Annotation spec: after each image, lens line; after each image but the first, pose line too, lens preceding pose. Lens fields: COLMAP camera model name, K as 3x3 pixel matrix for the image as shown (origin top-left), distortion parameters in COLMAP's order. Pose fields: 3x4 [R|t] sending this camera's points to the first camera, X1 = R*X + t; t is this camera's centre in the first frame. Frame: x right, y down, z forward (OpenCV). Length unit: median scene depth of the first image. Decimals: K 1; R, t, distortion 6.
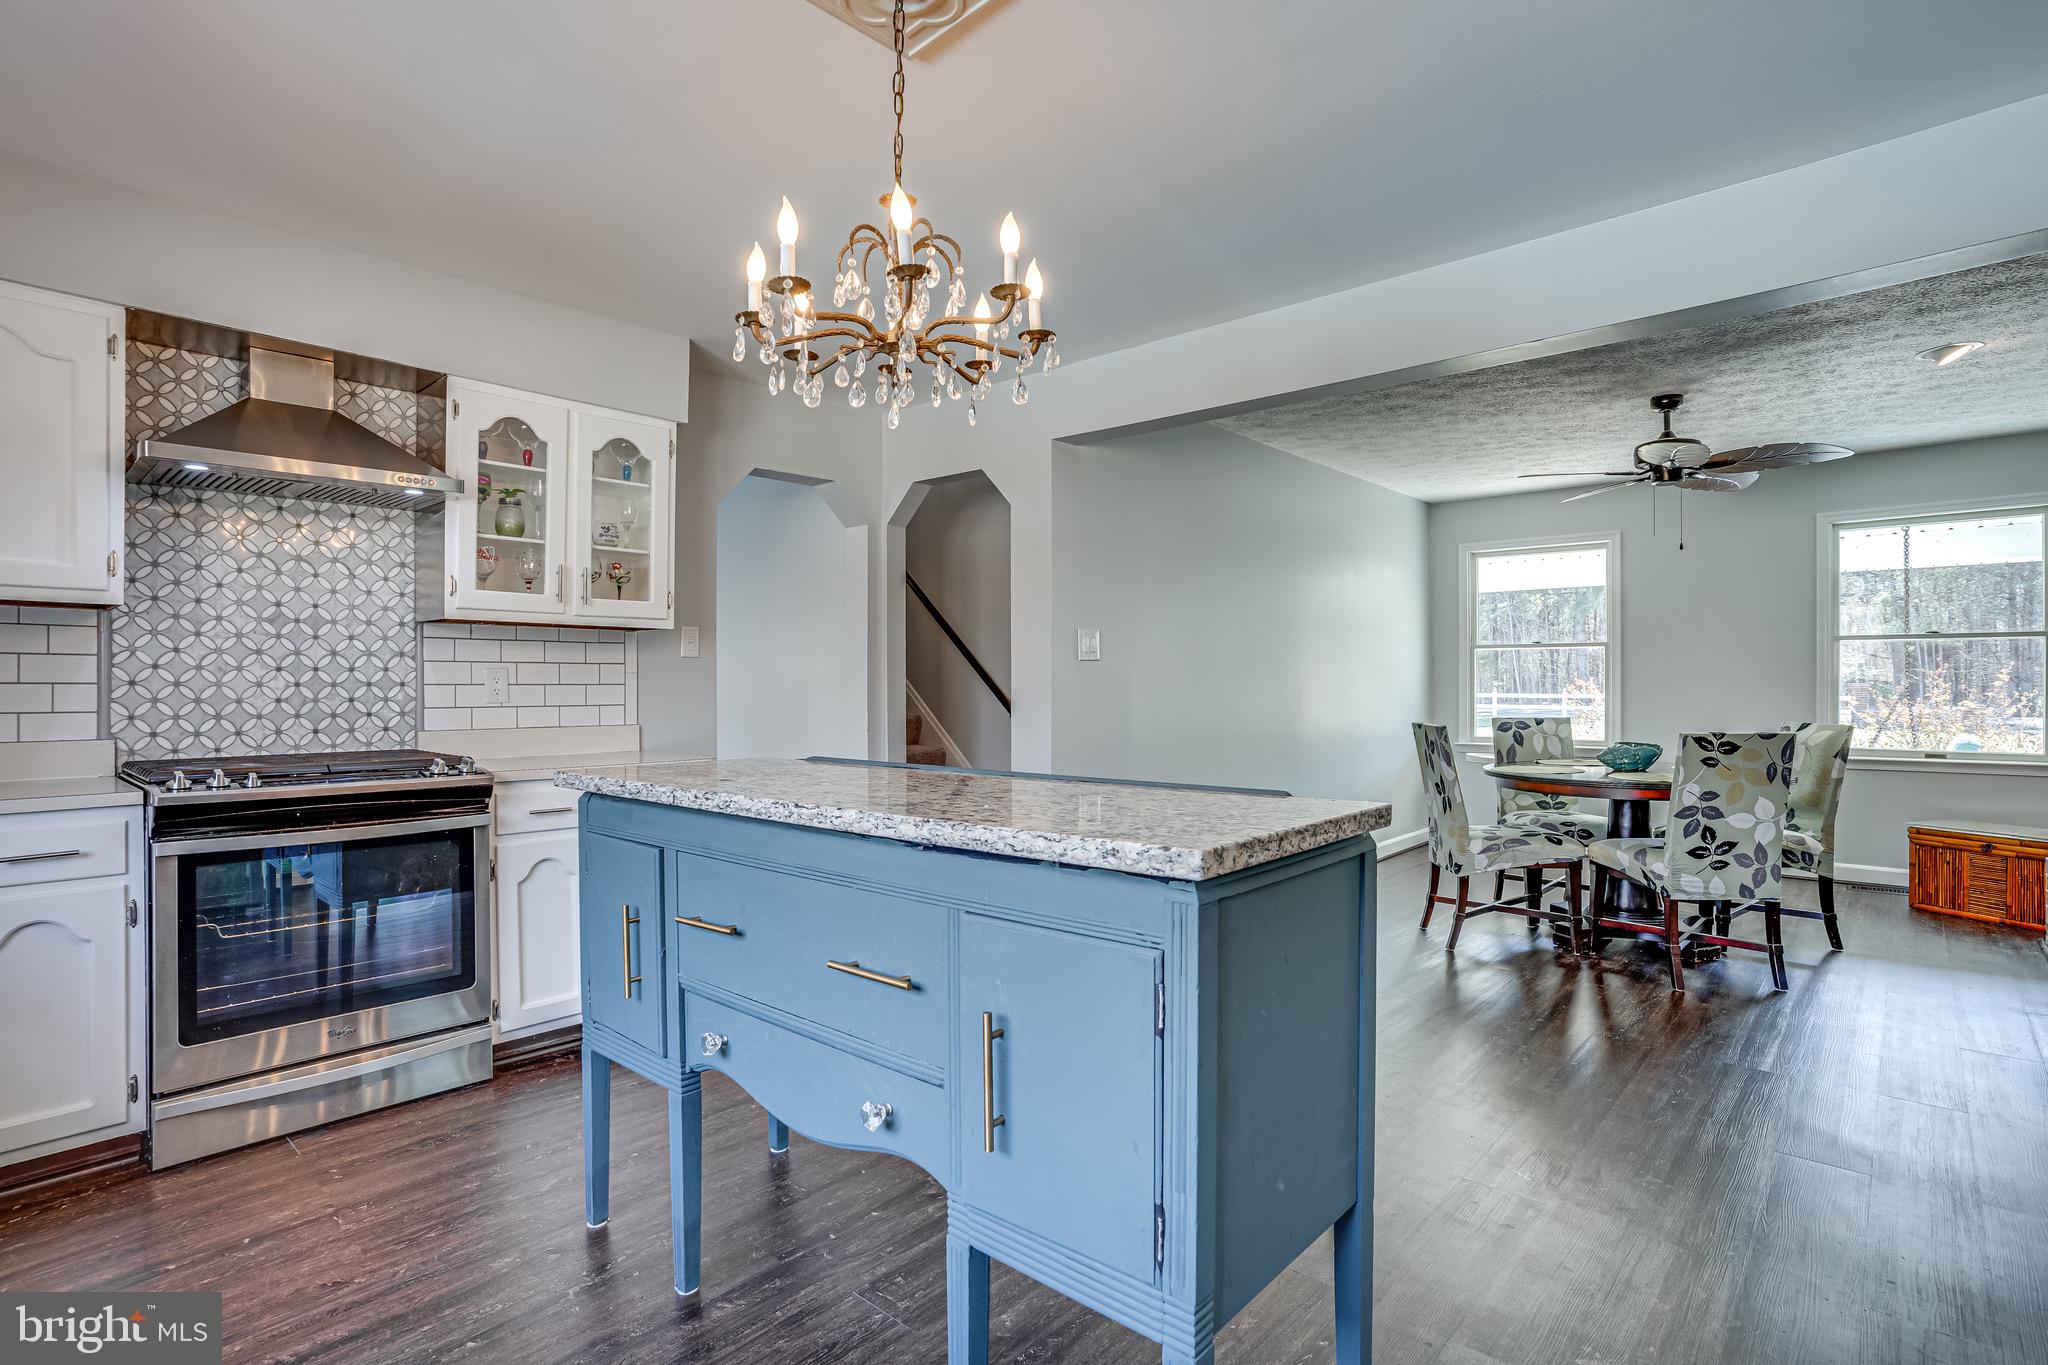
lens RADIAL K [[1000.1, 0, 1021.4], [0, 1000.1, 684.6], [0, 0, 1]] dist [-0.076435, 0.040548]
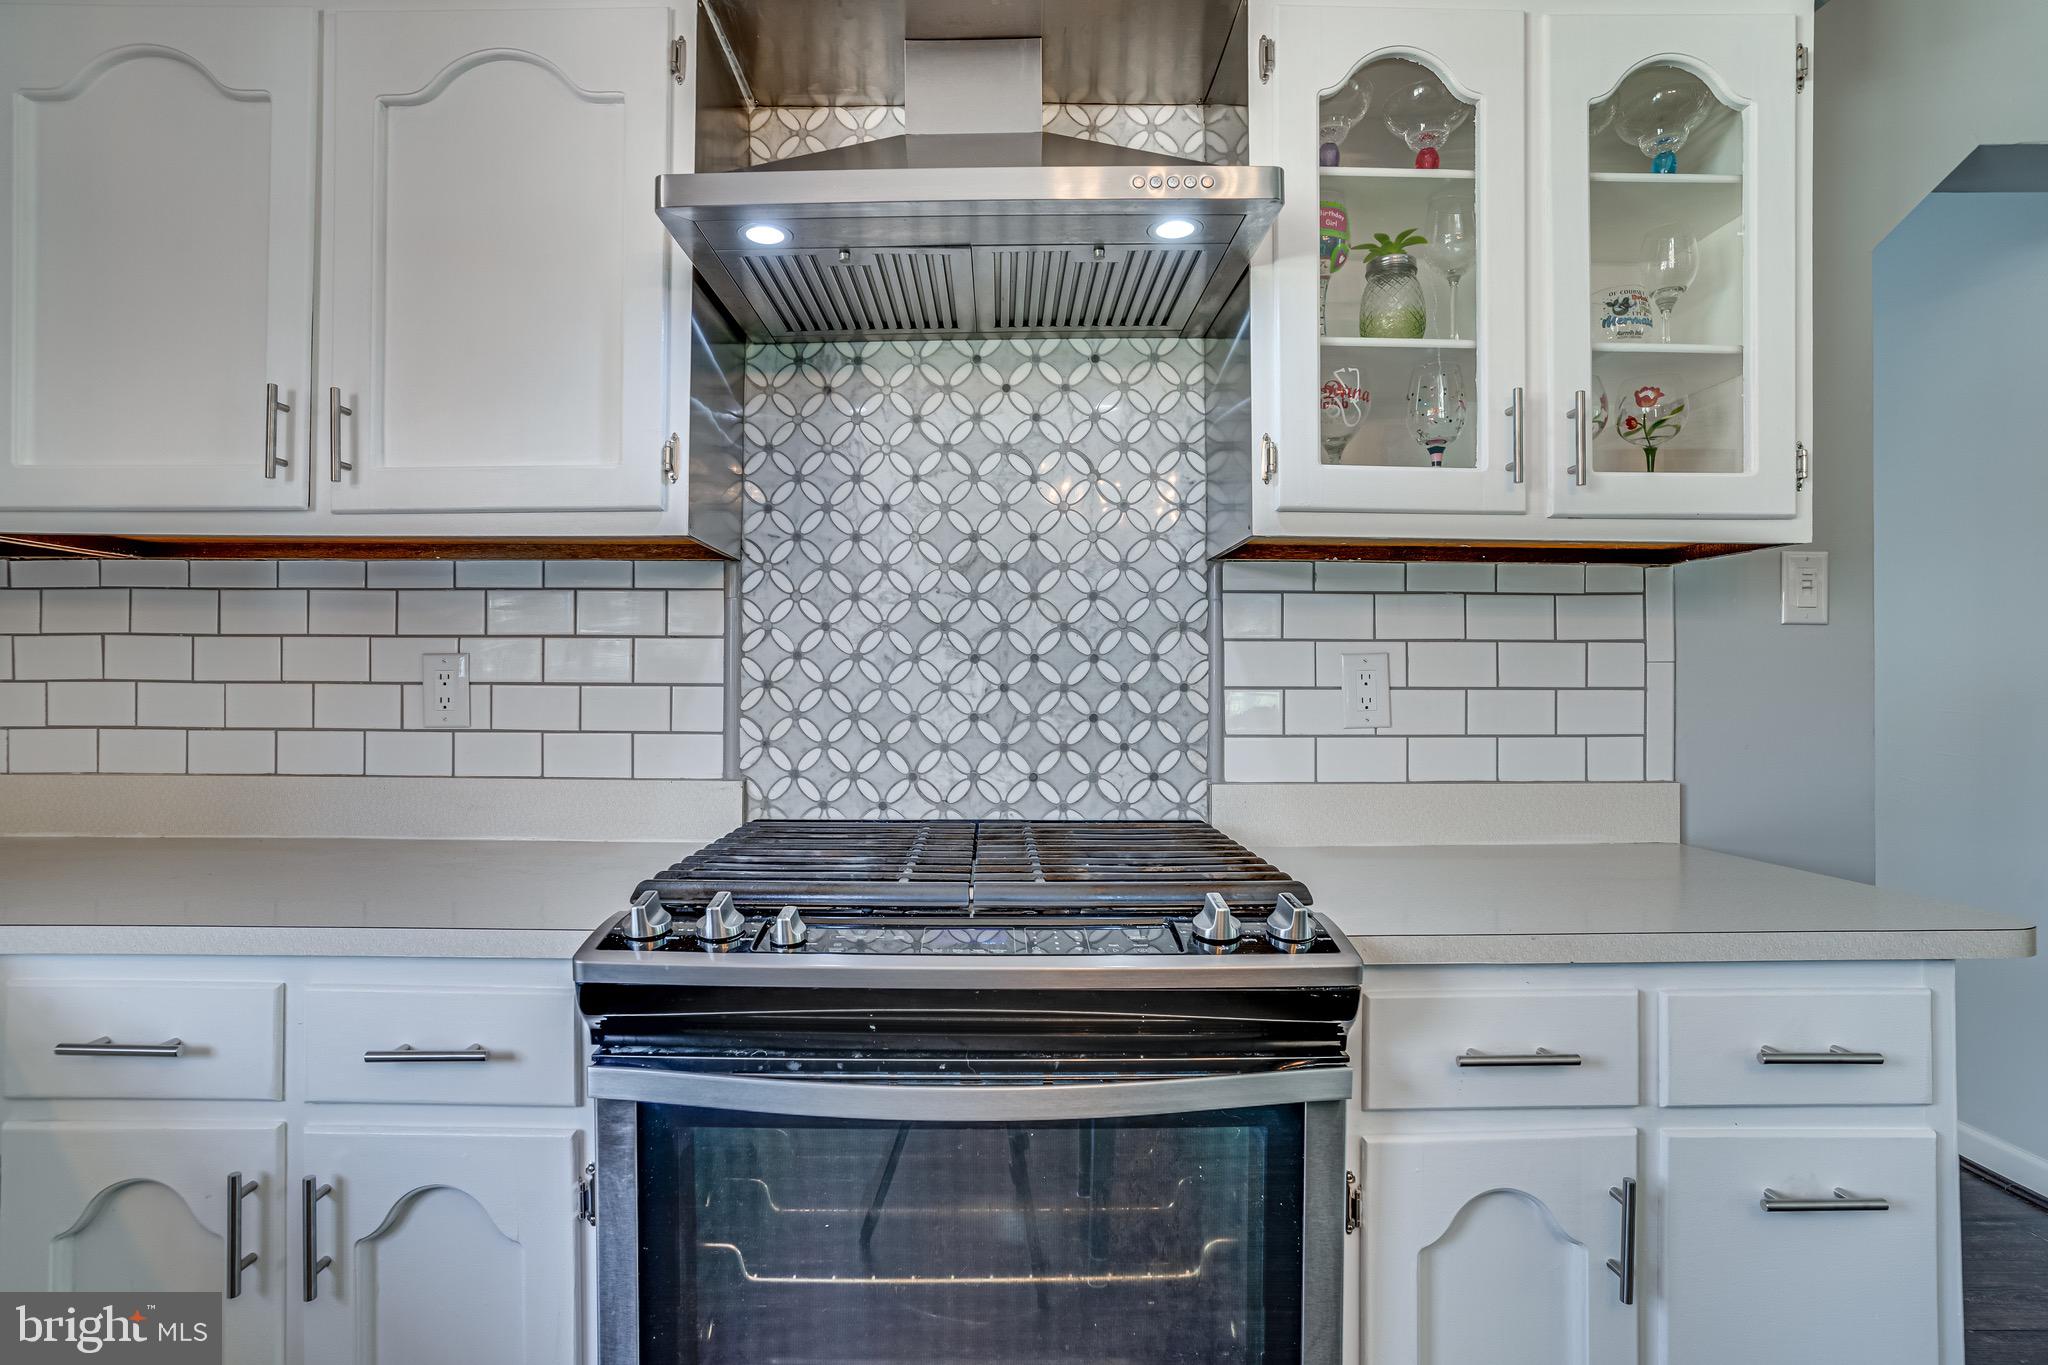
lens RADIAL K [[1014.3, 0, 998.8], [0, 1014.3, 677.9], [0, 0, 1]] dist [-0.075610, 0.047132]
pose [[0.674588, -0.002043, -0.738191, -0.337882], [-0.002234, 0.999986, -0.004808, -0.002550], [0.738191, 0.004892, 0.674574, 0.619051]]
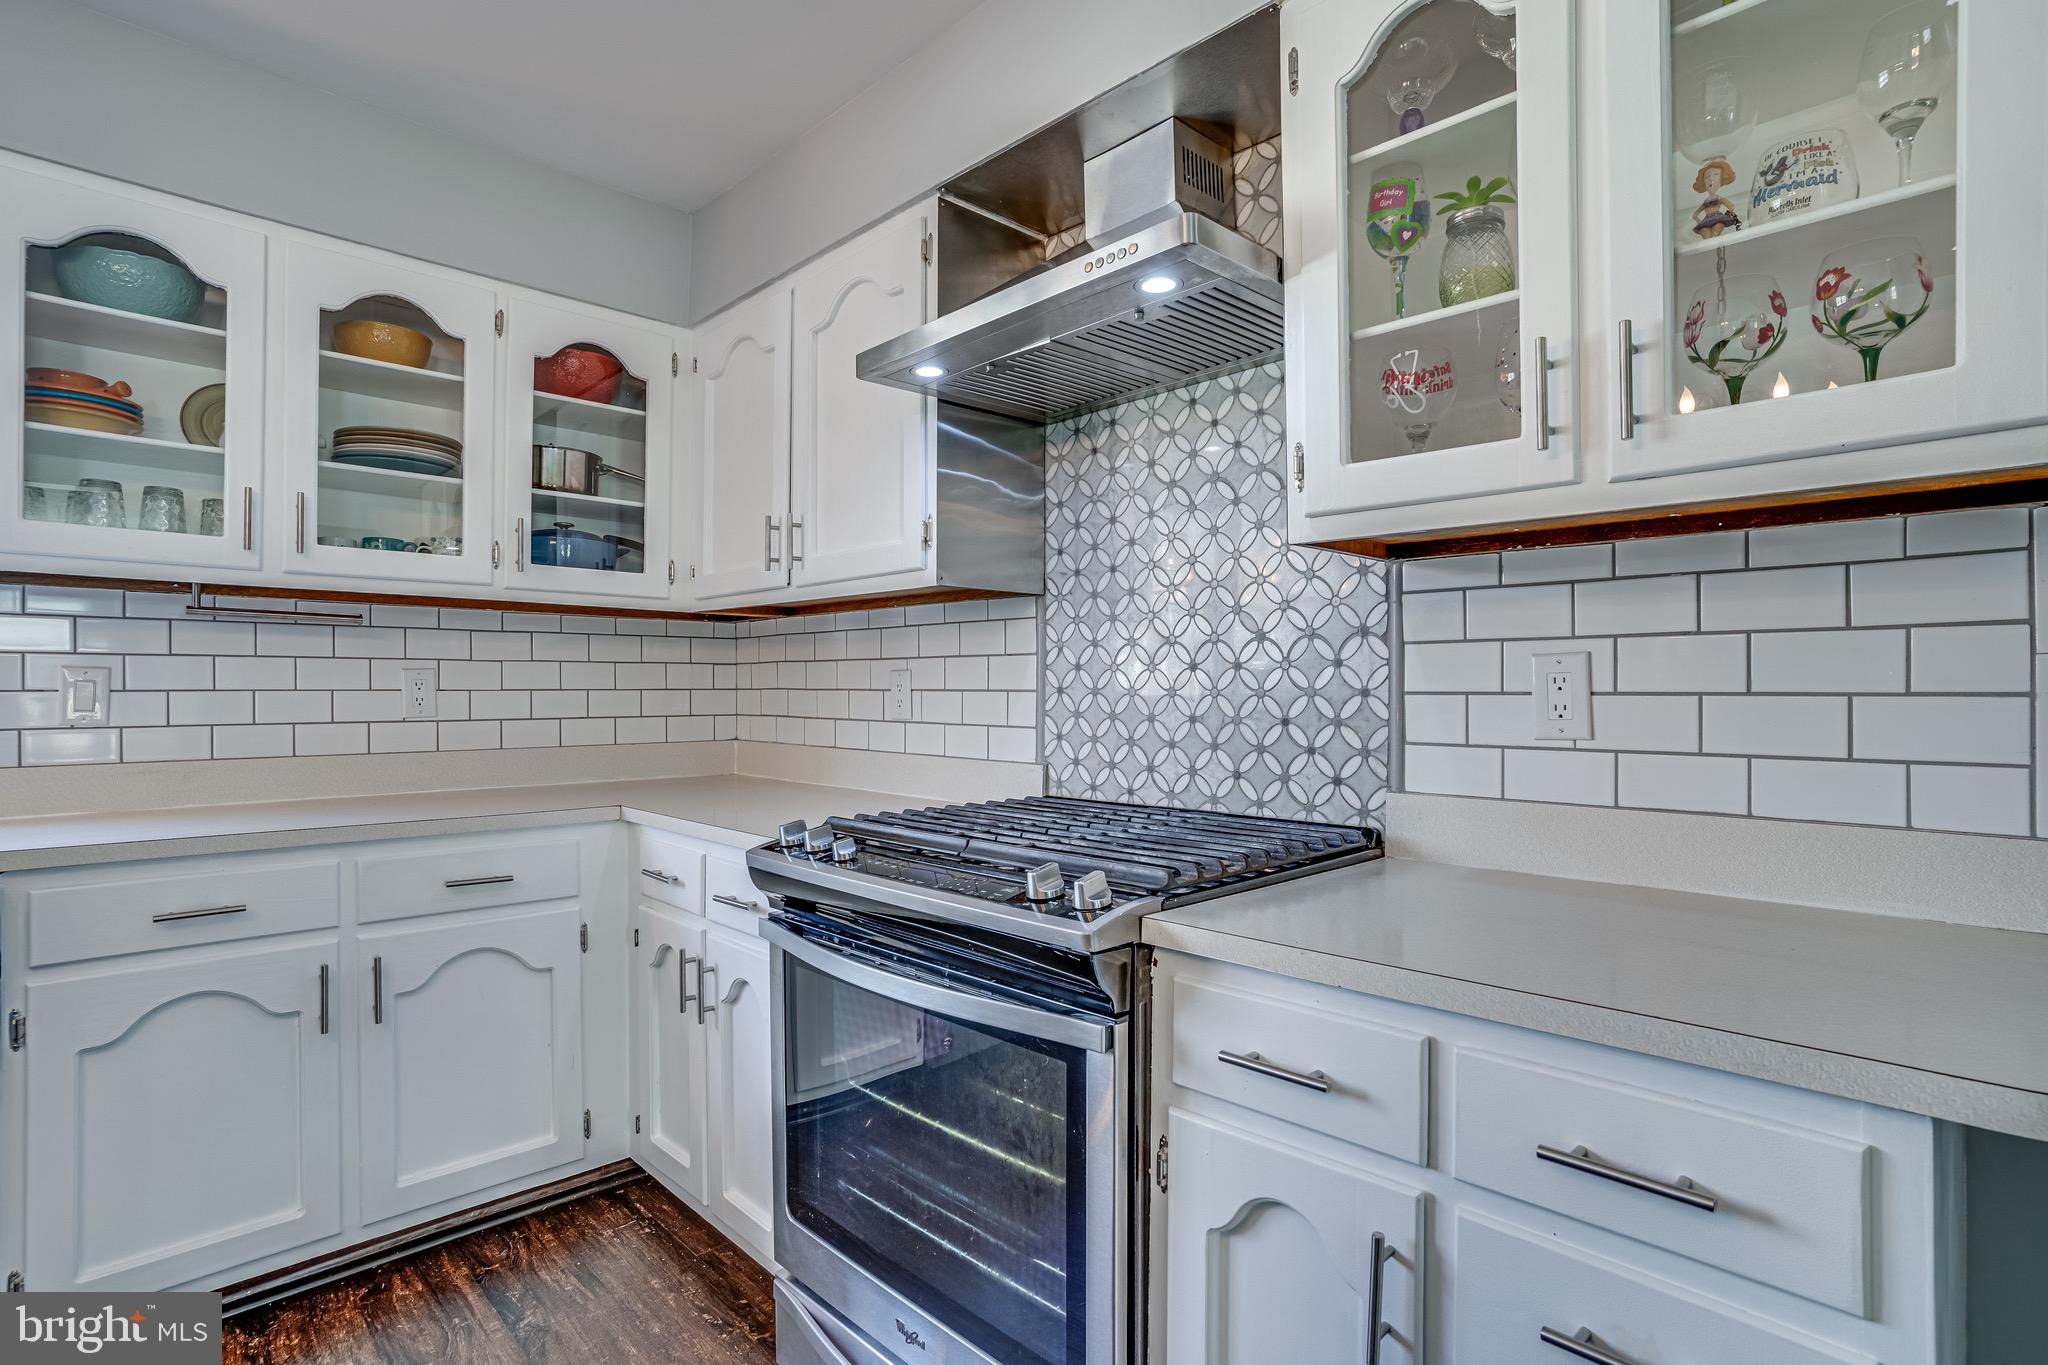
lens RADIAL K [[1000.1, 0, 1021.4], [0, 1000.1, 684.6], [0, 0, 1]] dist [-0.076435, 0.040548]
pose [[-0.054262, -0.003712, -0.998520, -0.137041], [0.001123, 0.999992, -0.003779, -0.002747], [0.998526, -0.001327, -0.054257, 0.905536]]
